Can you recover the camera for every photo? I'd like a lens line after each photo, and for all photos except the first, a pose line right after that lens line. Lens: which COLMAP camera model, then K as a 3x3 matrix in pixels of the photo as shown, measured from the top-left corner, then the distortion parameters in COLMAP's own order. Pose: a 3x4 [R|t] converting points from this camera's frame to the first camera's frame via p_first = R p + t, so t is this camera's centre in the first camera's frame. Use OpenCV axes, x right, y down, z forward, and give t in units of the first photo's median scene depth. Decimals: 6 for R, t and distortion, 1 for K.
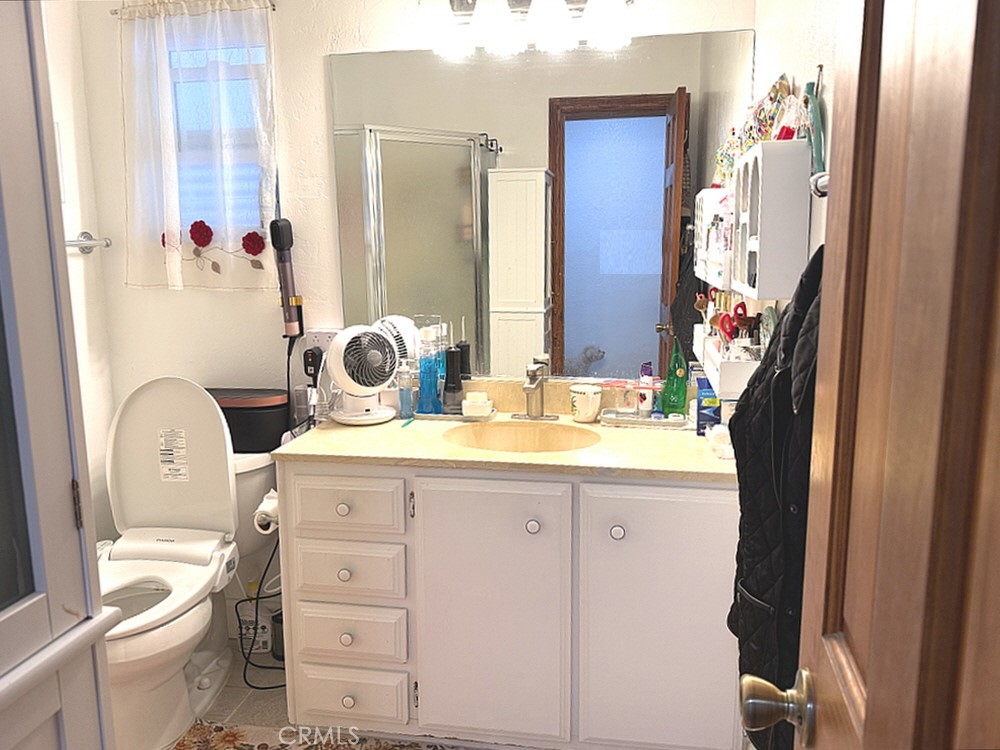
lens RADIAL K [[717.8, 0, 496.4], [0, 717.8, 382.2], [0, 0, 1]] dist [0.121348, -0.202017]
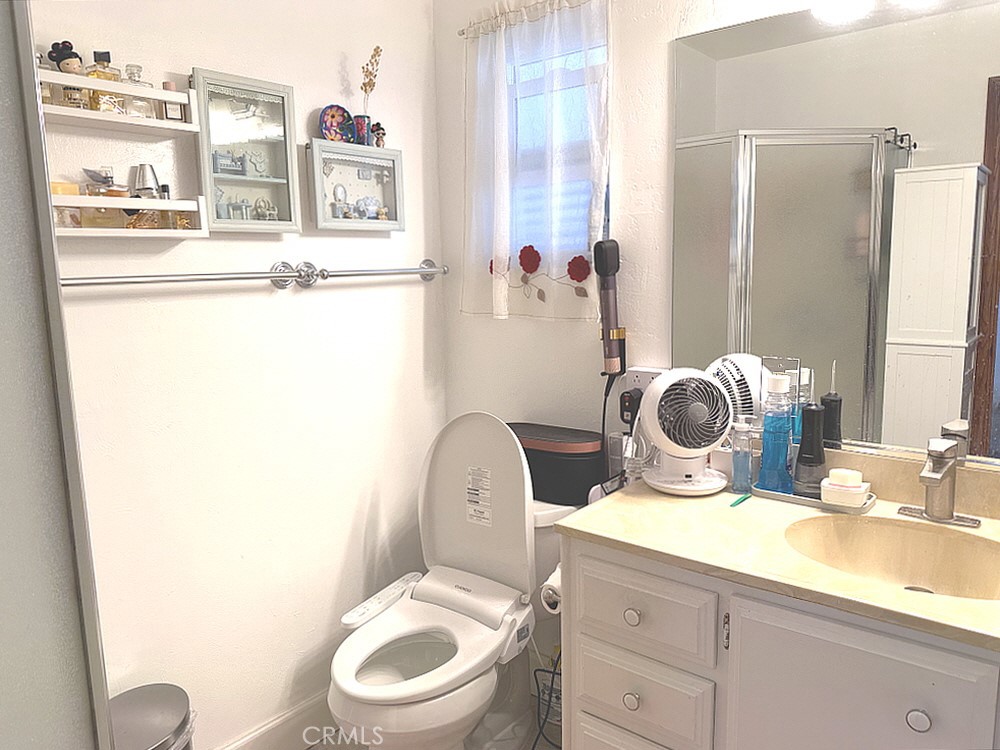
lens RADIAL K [[716.3, 0, 502.5], [0, 716.3, 367.3], [0, 0, 1]] dist [0.120018, -0.198309]
pose [[0.876494, 0.055186, -0.478239, 0.013448], [-0.076484, 0.996753, -0.025157, -0.041579], [0.475298, 0.058627, 0.877869, 0.192186]]
